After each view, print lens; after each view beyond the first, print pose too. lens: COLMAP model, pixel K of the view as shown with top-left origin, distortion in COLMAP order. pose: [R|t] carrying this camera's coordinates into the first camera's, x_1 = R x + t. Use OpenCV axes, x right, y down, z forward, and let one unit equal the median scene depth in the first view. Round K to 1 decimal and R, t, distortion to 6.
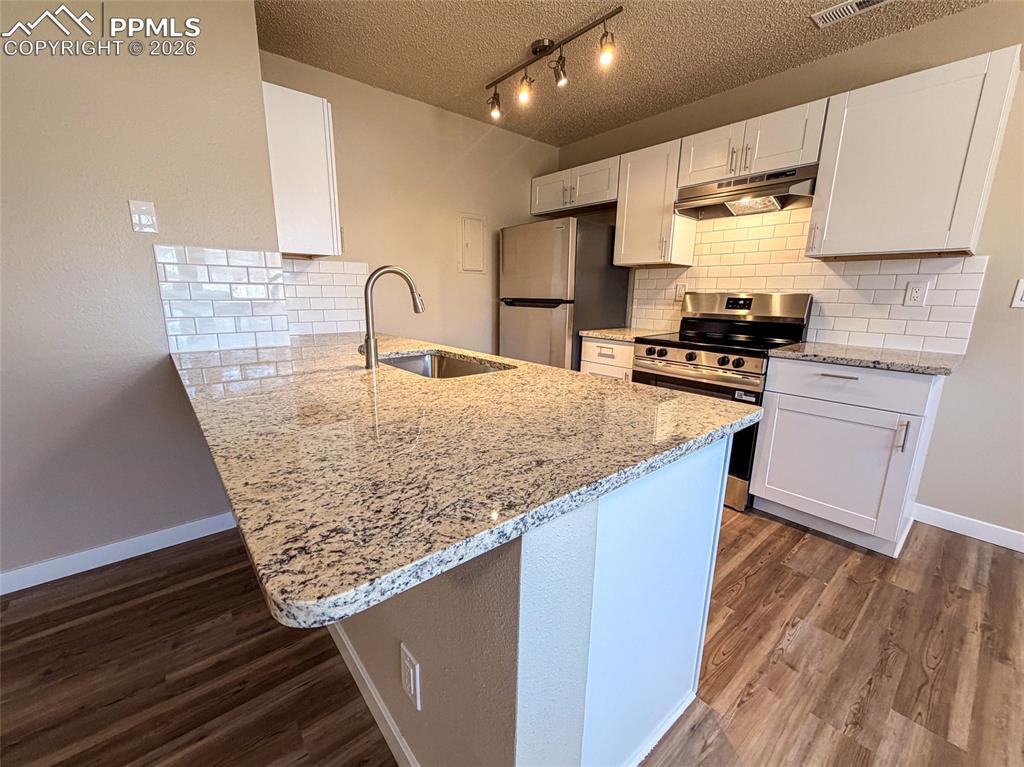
lens RADIAL K [[418.8, 0, 507.4], [0, 418.8, 383.7], [0, 0, 1]] dist [-0.001542, -0.000050]
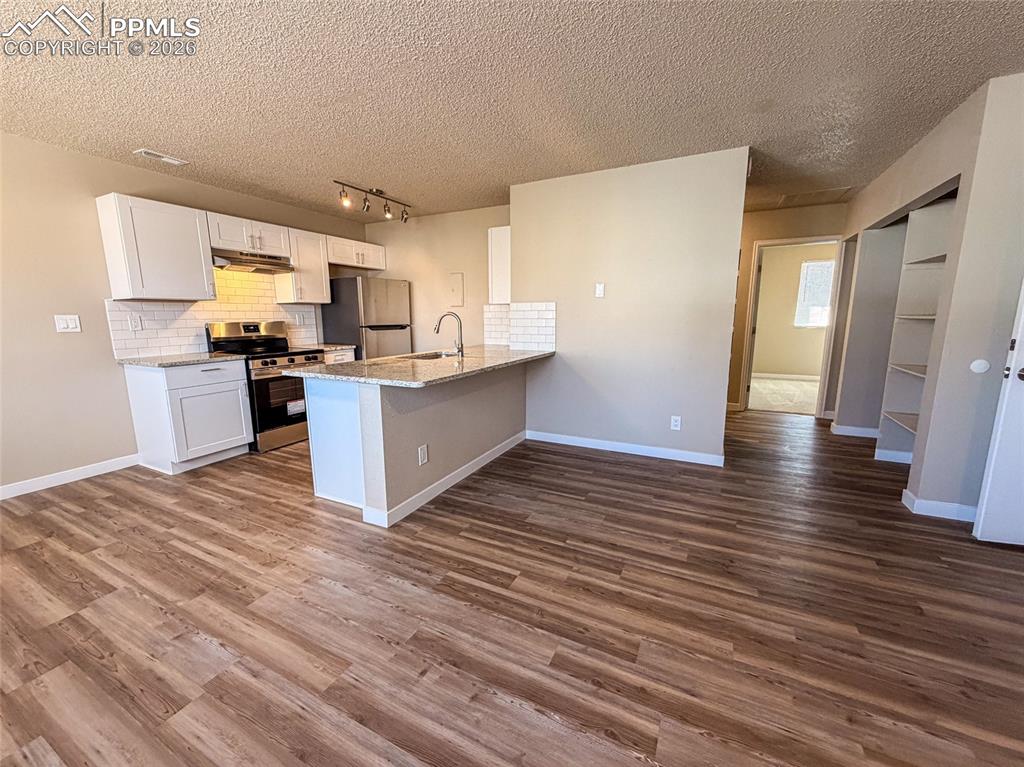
lens RADIAL K [[408.6, 0, 510.7], [0, 408.6, 408.3], [0, 0, 1]] dist [0.000458, 0.000032]
pose [[-0.394270, -0.212737, 0.894033, -1.392379], [0.198393, 0.930195, 0.308833, -0.210388], [-0.897325, 0.299133, -0.324543, 0.772702]]
